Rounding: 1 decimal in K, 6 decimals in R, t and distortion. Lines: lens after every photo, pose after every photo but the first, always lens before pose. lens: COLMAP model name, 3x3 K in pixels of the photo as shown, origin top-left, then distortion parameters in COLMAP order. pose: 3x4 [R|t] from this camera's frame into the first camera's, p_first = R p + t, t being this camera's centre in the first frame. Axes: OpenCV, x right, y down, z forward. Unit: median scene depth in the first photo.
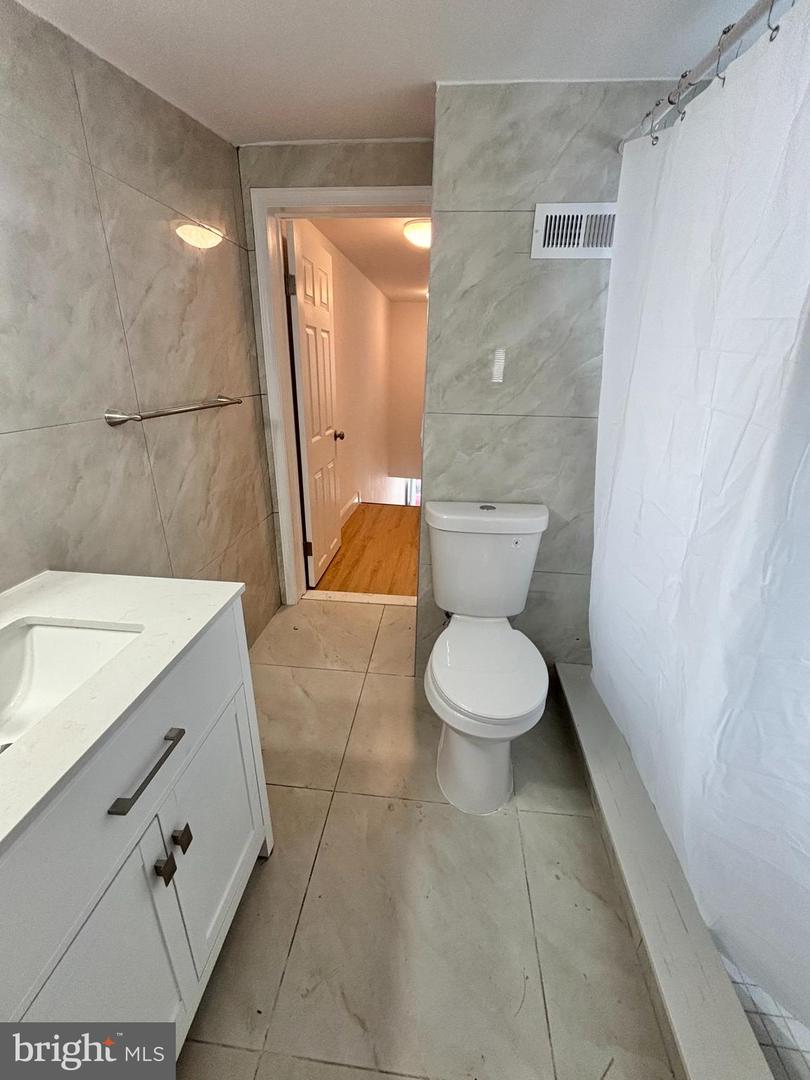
lens RADIAL K [[437.1, 0, 405.6], [0, 437.1, 538.1], [0, 0, 1]] dist [-0.002908, -0.000013]
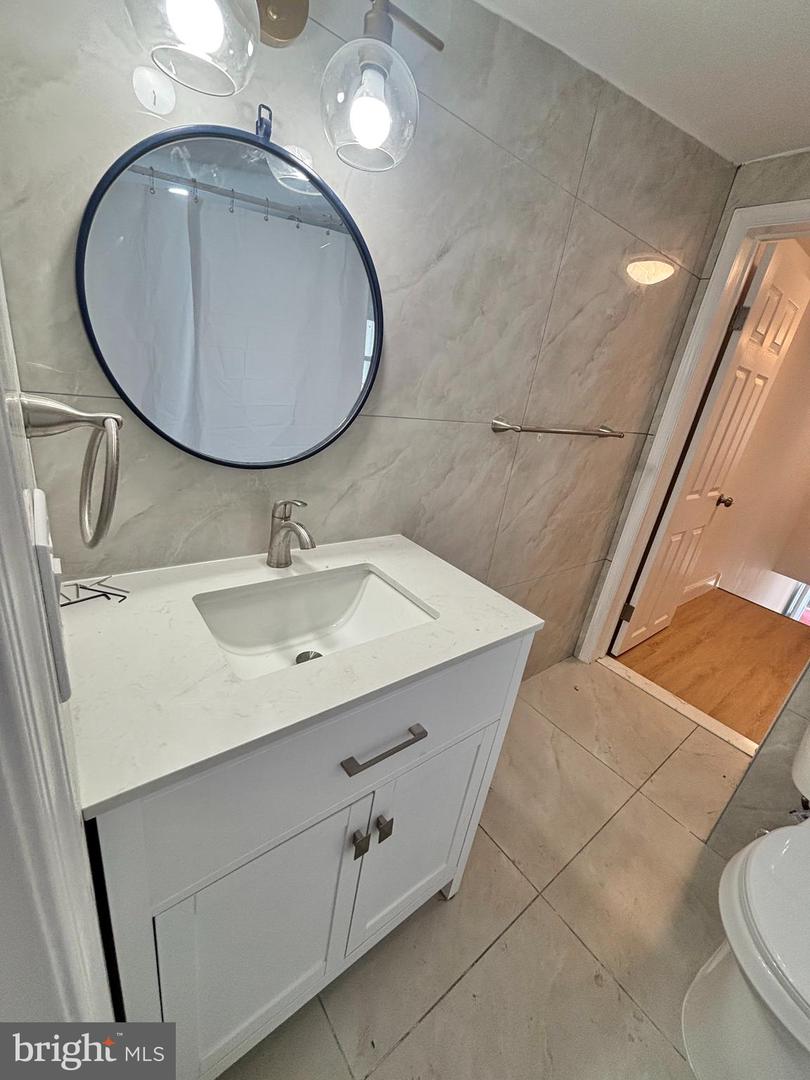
lens RADIAL K [[437.7, 0, 405.0], [0, 437.7, 540.0], [0, 0, 1]] dist [0.001795, 0.000124]
pose [[0.687420, 0.337166, -0.643252, -0.031893], [-0.384091, 0.920483, 0.072014, -0.002042], [0.616383, 0.197563, 0.762260, 0.075718]]
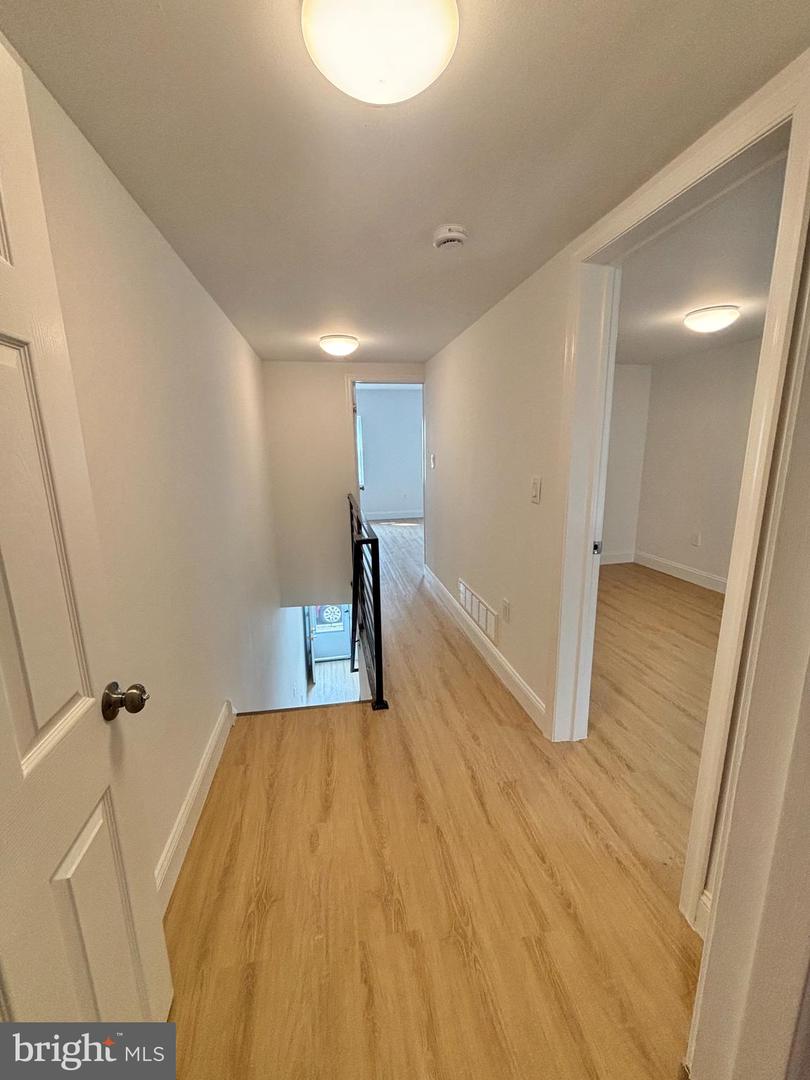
lens RADIAL K [[437.1, 0, 405.6], [0, 437.1, 538.1], [0, 0, 1]] dist [-0.002908, -0.000013]
pose [[0.961518, -0.089947, 0.259600, -0.095719], [0.130889, 0.980738, -0.144985, -0.623520], [-0.241559, 0.173385, 0.954771, 1.527919]]
